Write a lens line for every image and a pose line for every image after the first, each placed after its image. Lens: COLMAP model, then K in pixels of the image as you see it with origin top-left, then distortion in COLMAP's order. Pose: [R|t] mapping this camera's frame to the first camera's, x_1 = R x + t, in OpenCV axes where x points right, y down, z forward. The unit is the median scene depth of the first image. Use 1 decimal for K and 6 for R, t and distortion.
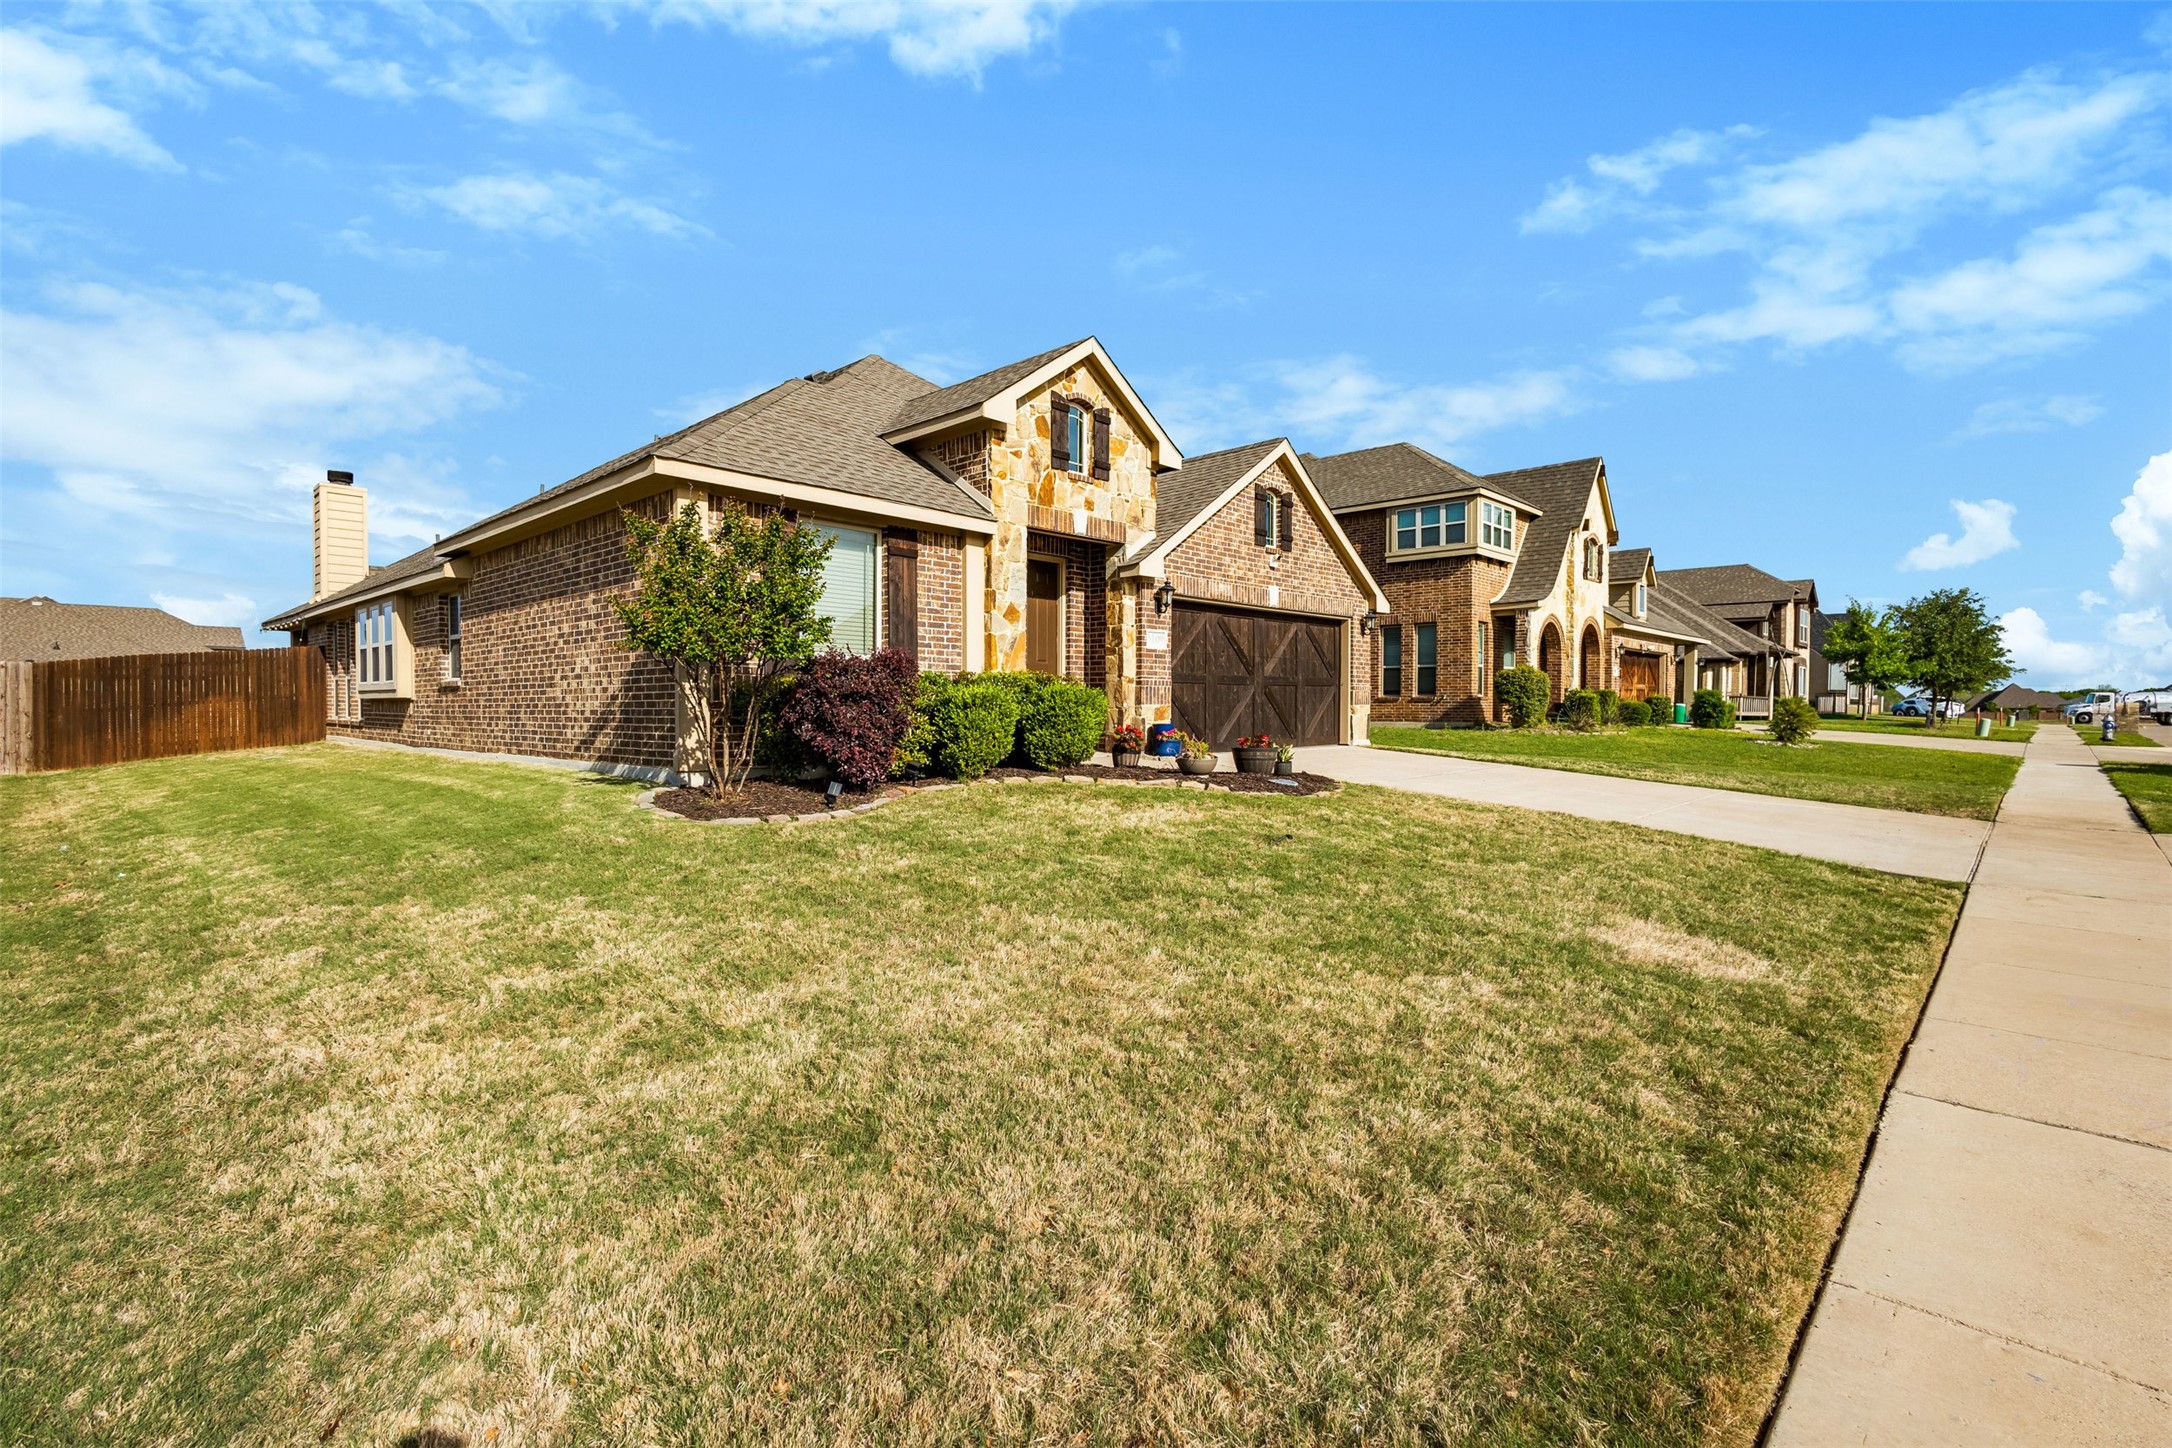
lens RADIAL K [[1011.0, 0, 1075.6], [0, 1011.0, 726.0], [0, 0, 1]] dist [0.010177, -0.001381]
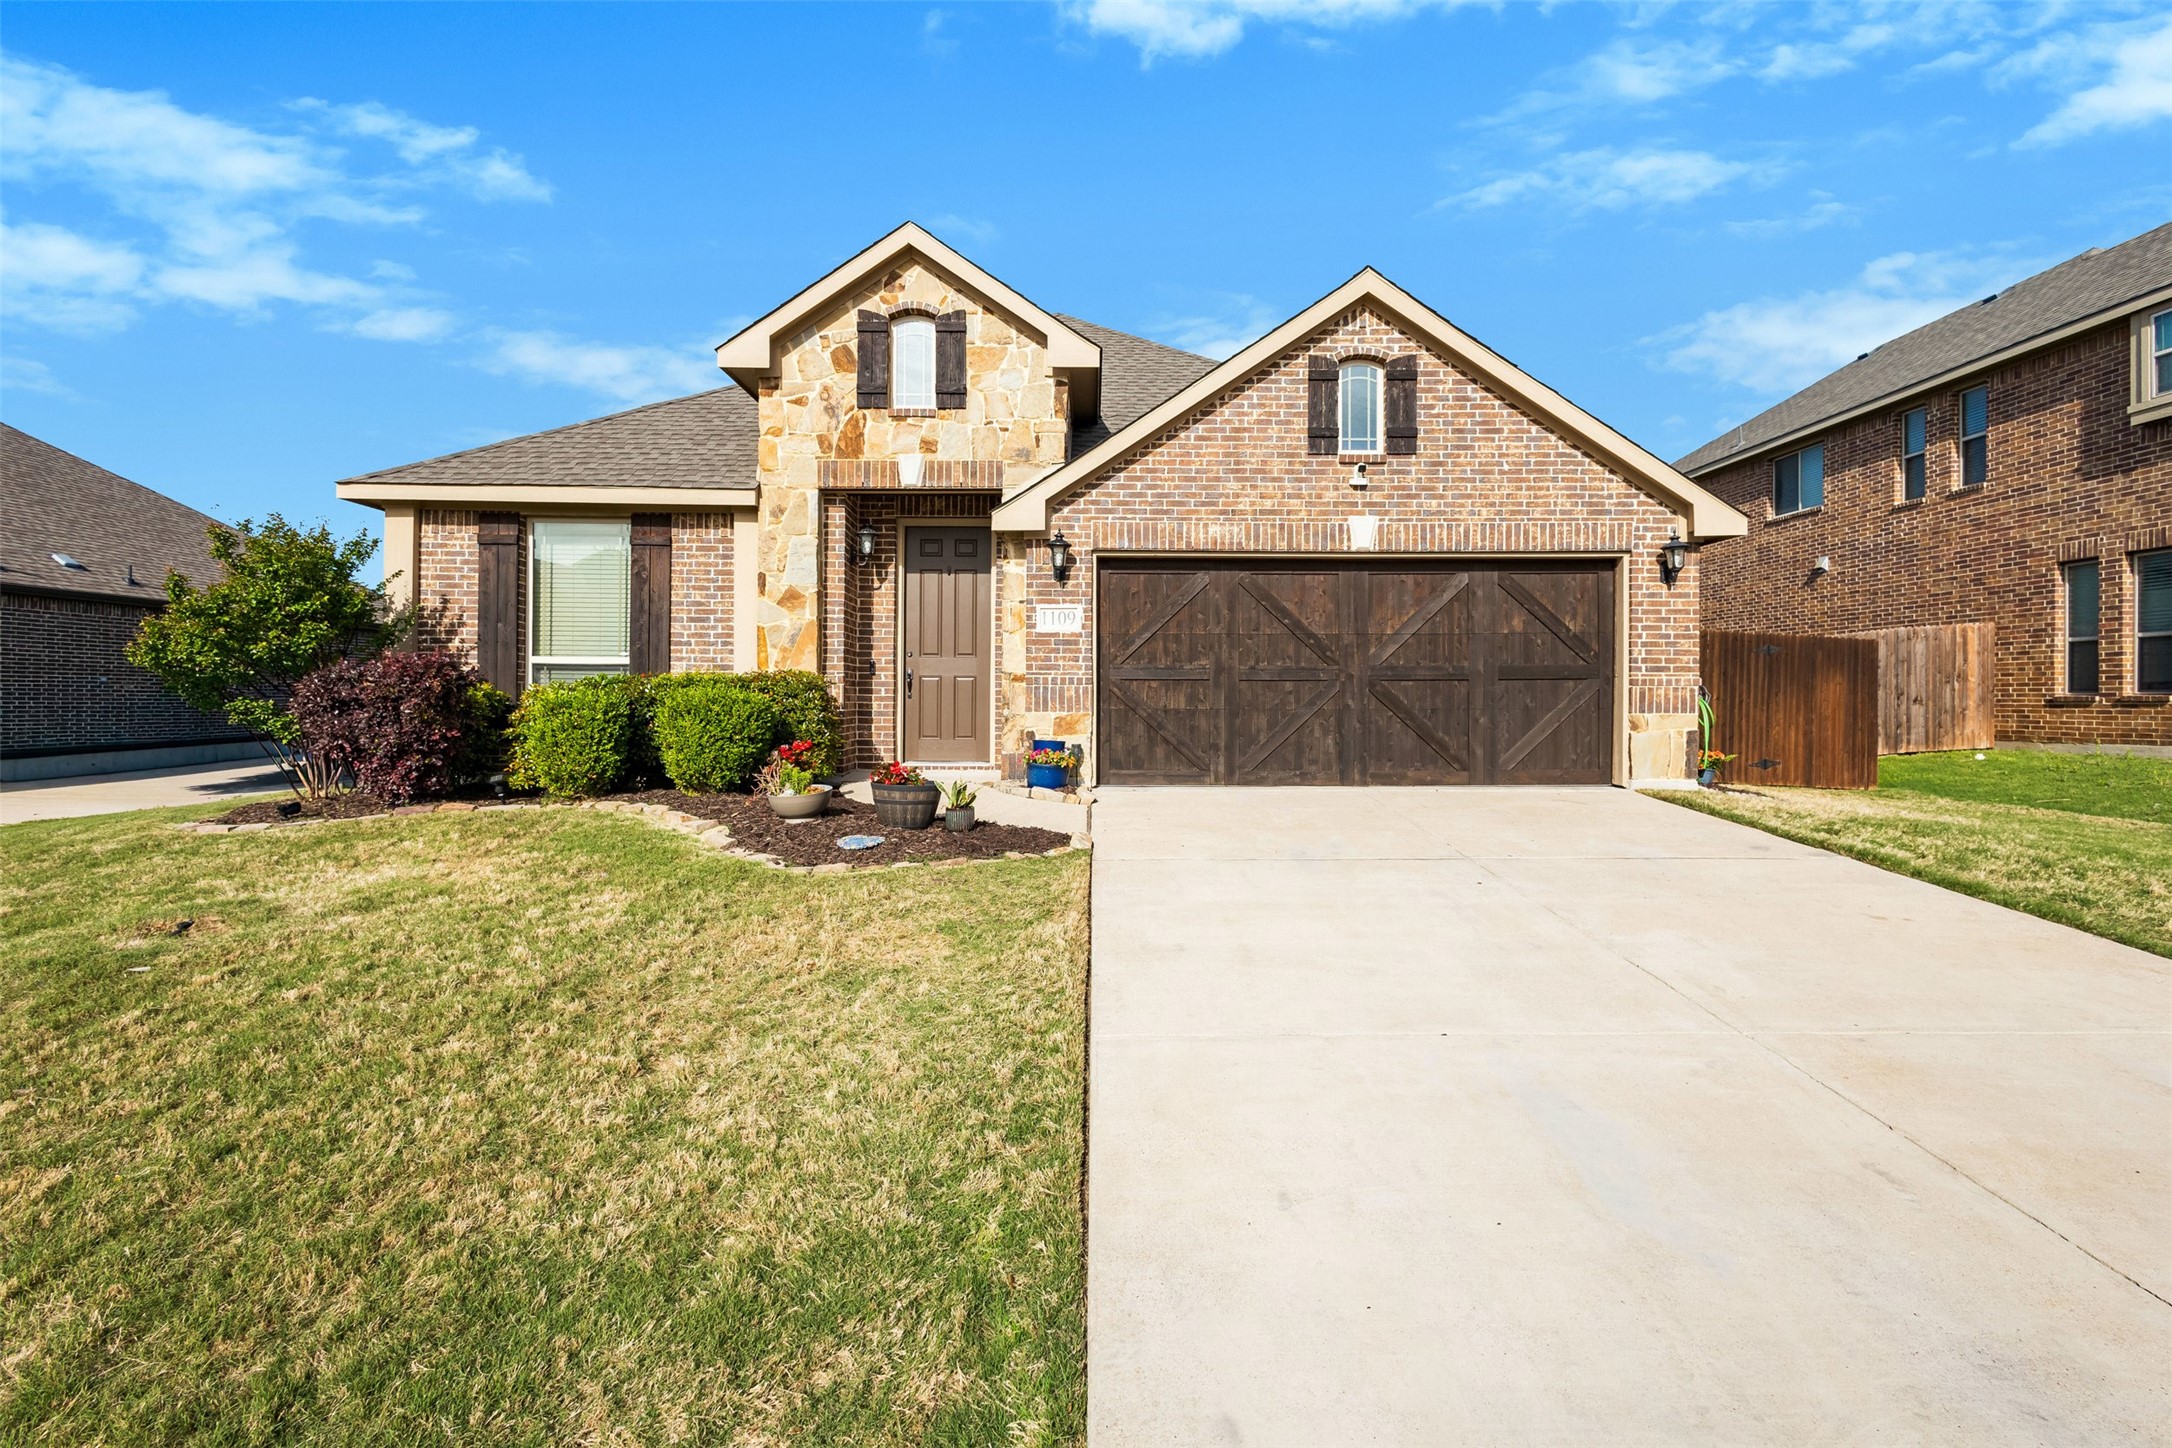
lens RADIAL K [[1011.0, 0, 1081.2], [0, 1011.0, 704.1], [0, 0, 1]] dist [0.010177, -0.001381]
pose [[0.684922, 0.002440, -0.728612, 0.645577], [-0.017481, 0.999762, -0.013084, -0.018926], [0.728406, 0.021698, 0.684802, 0.576927]]
